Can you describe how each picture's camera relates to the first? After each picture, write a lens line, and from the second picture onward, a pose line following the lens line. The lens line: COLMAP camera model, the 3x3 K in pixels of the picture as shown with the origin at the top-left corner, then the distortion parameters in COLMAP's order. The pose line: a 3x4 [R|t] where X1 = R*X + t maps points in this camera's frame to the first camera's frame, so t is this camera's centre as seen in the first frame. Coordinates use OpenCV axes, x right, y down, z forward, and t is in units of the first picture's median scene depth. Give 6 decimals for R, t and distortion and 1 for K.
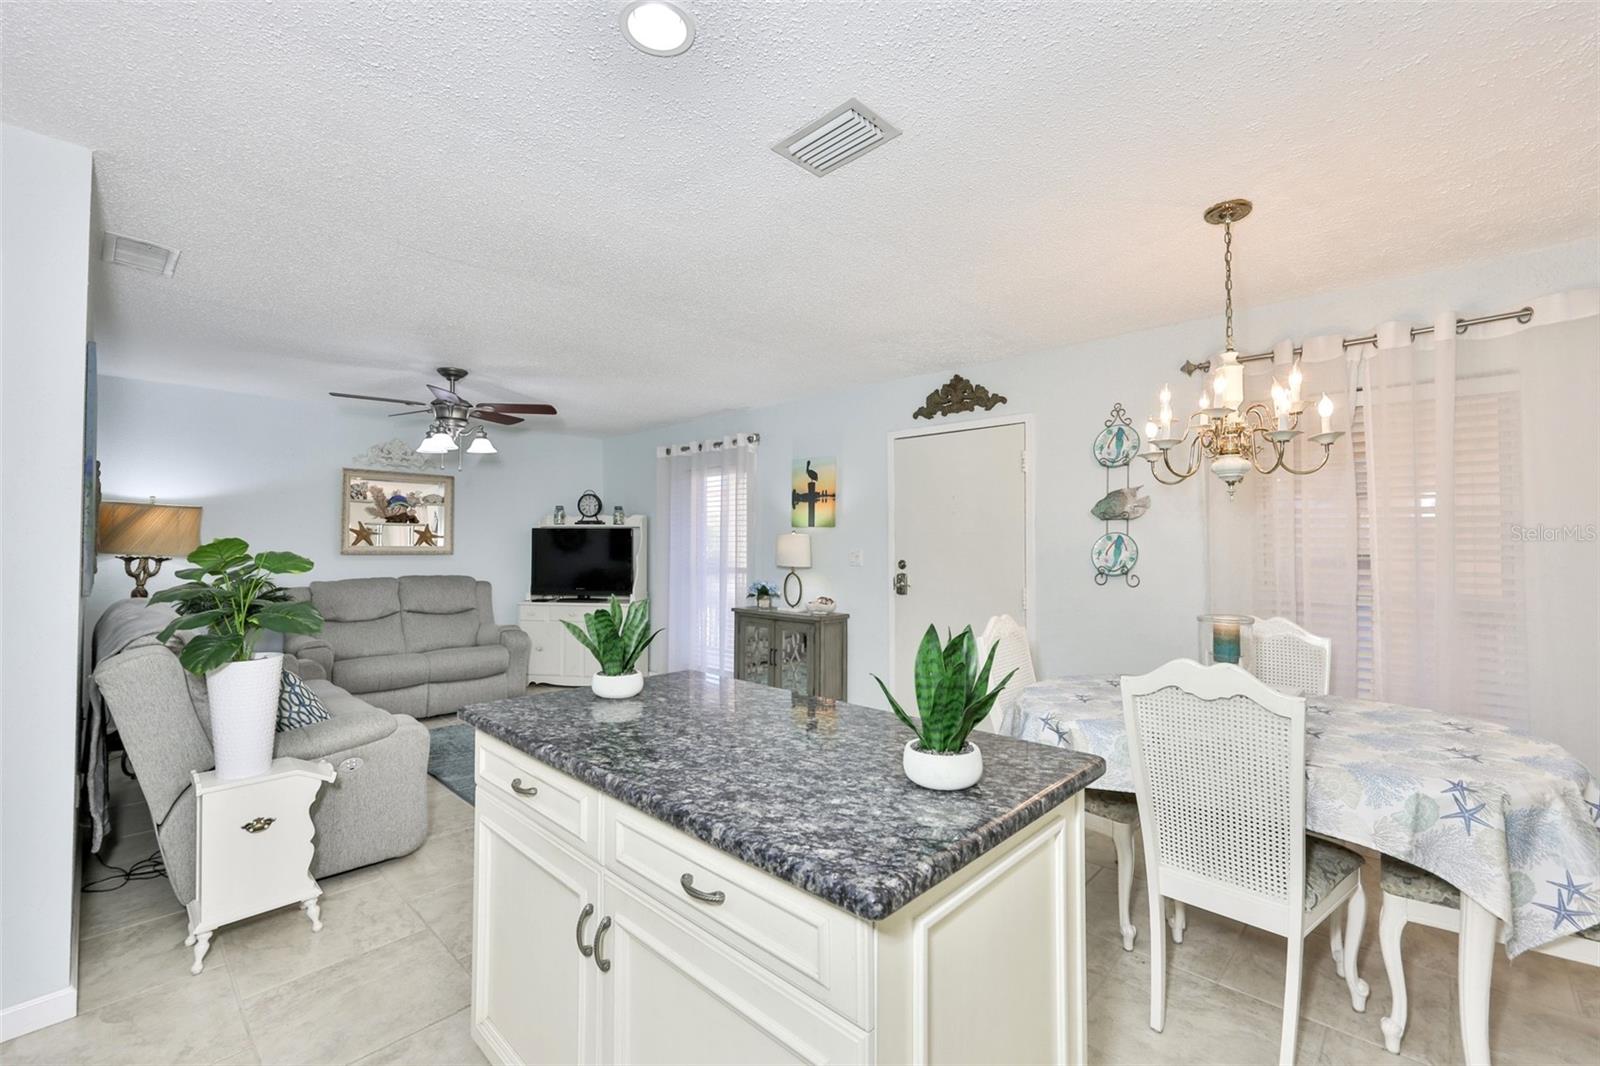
lens RADIAL K [[681.7, 0, 798.6], [0, 681.7, 527.5], [0, 0, 1]] dist [0.002329, 0.000358]
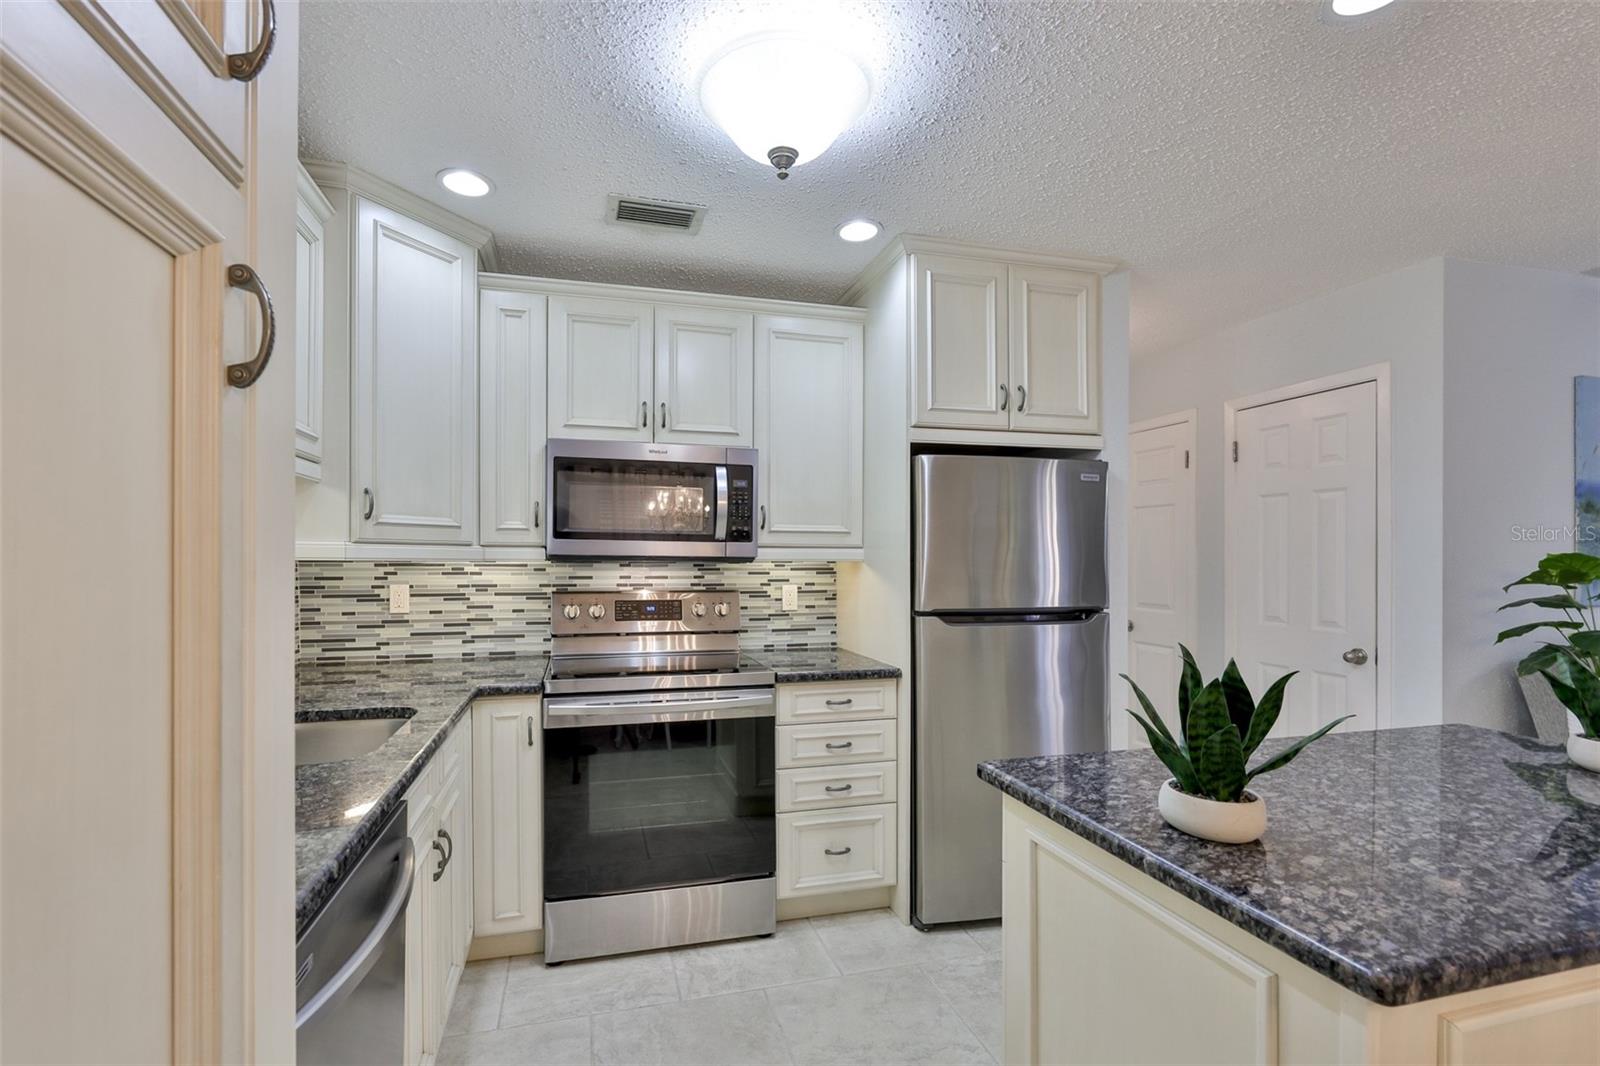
lens RADIAL K [[694.3, 0, 752.6], [0, 694.3, 557.5], [0, 0, 1]] dist [0.000791, 0.000304]
pose [[-0.527516, -0.000304, -0.849545, 0.303994], [0.016273, 0.999813, -0.010463, 0.005467], [0.849389, -0.019344, -0.527412, 0.231209]]
